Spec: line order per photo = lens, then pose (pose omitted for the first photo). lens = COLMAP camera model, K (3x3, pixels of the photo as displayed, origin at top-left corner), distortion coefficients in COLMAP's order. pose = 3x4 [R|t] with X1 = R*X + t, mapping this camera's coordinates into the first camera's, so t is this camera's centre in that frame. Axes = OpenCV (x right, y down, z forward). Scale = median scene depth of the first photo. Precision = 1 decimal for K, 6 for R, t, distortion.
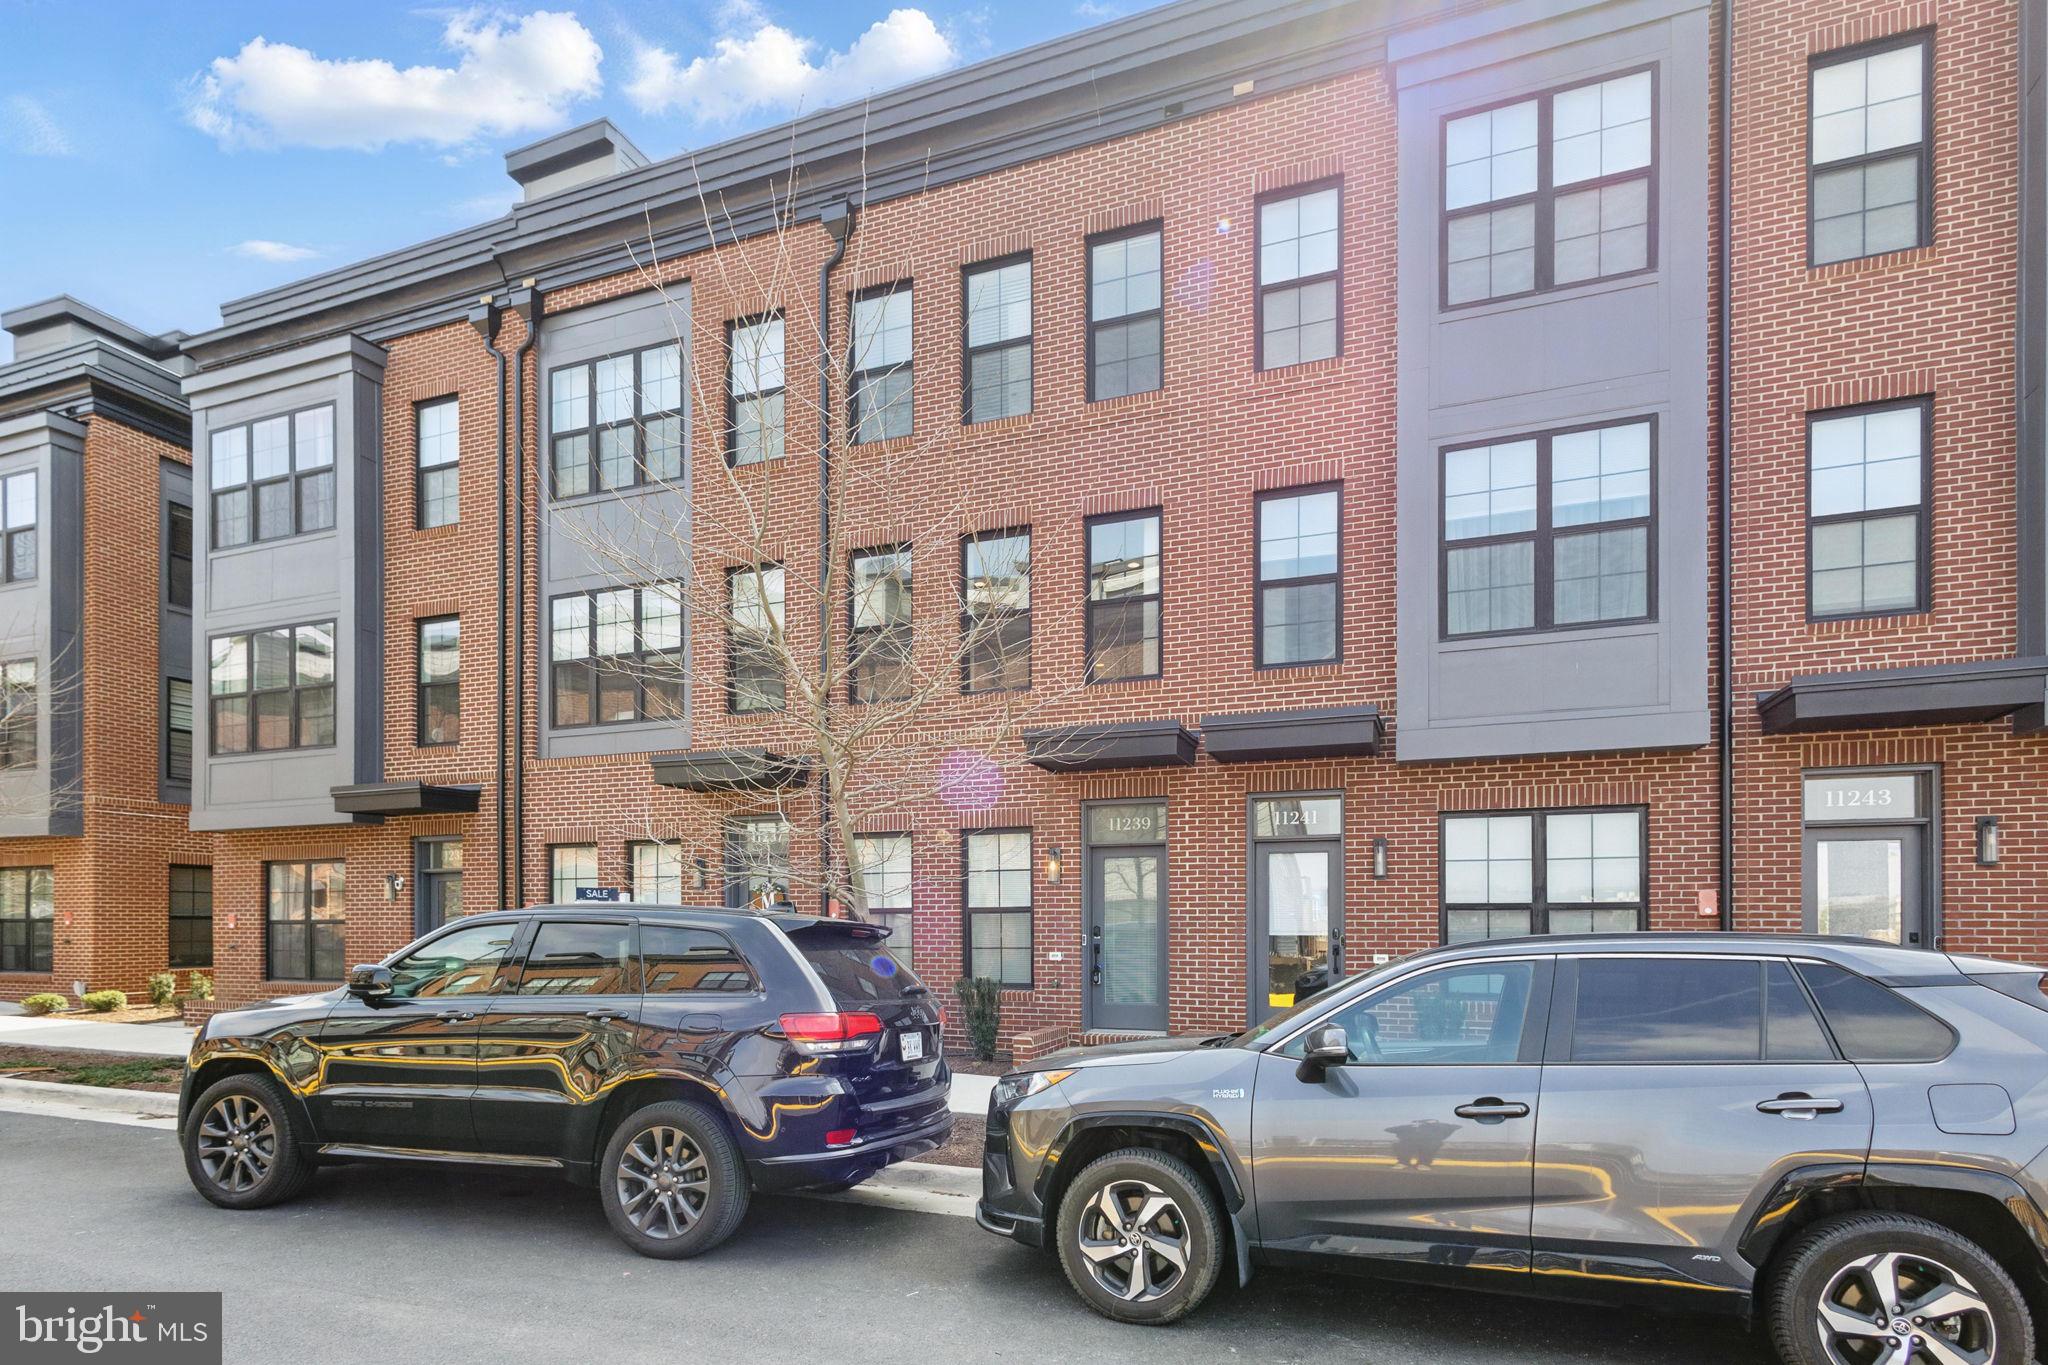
lens RADIAL K [[1151.8, 0, 1023.9], [0, 1151.8, 916.5], [0, 0, 1]] dist [0.008387, -0.000123]
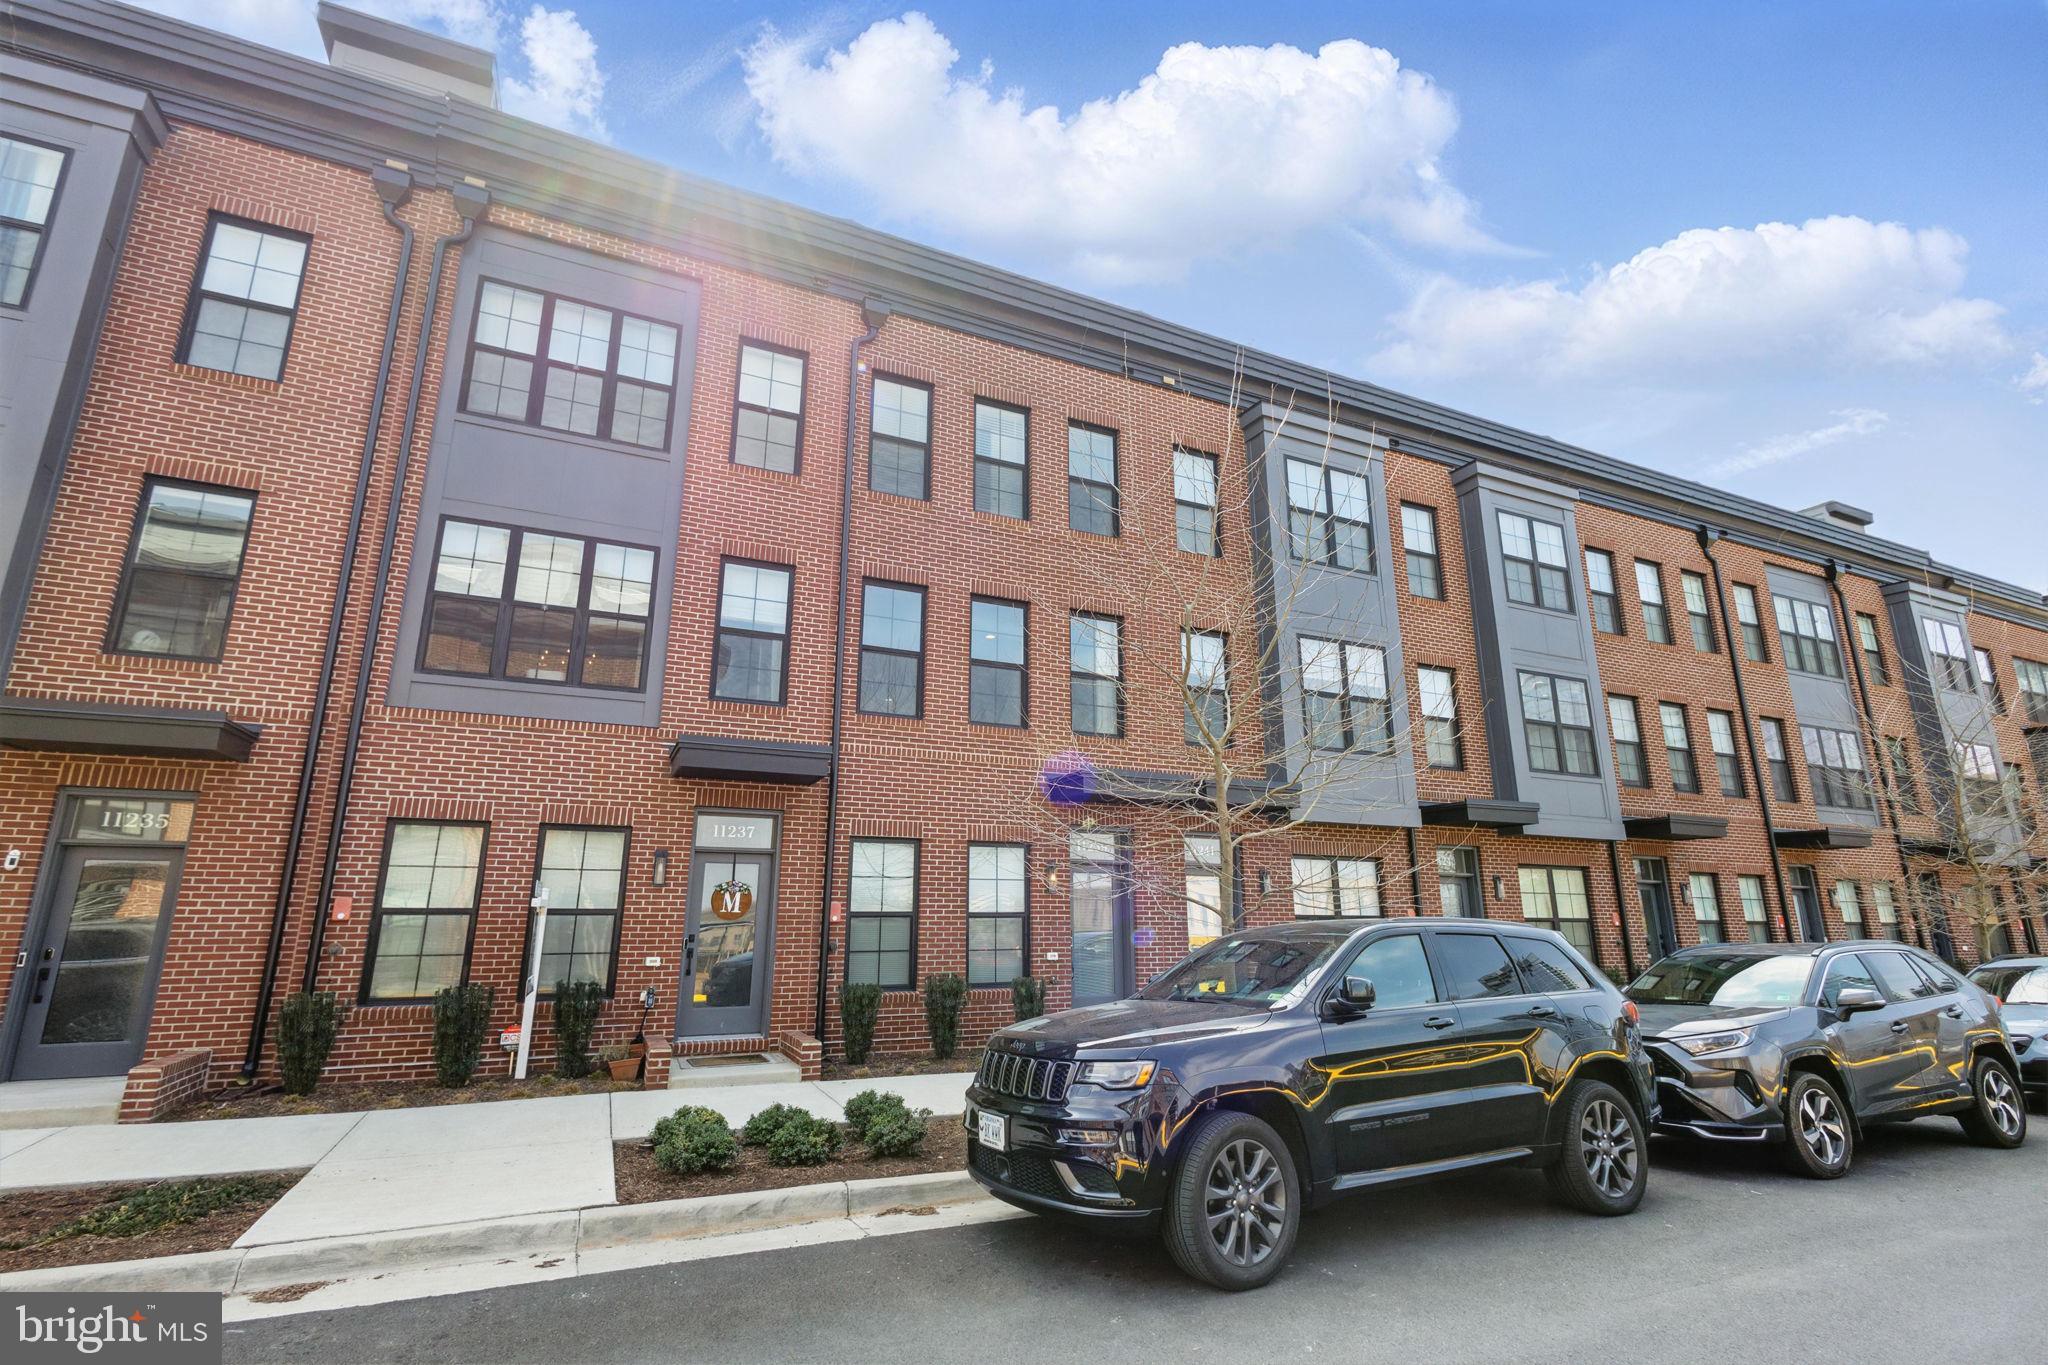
lens RADIAL K [[948.3, 0, 1021.2], [0, 948.3, 680.7], [0, 0, 1]] dist [0.015542, -0.005446]
pose [[0.679583, 0.186436, 0.709513, -0.708919], [-0.007905, 0.968973, -0.247042, 0.001683], [-0.733556, 0.162277, 0.659971, 0.322814]]
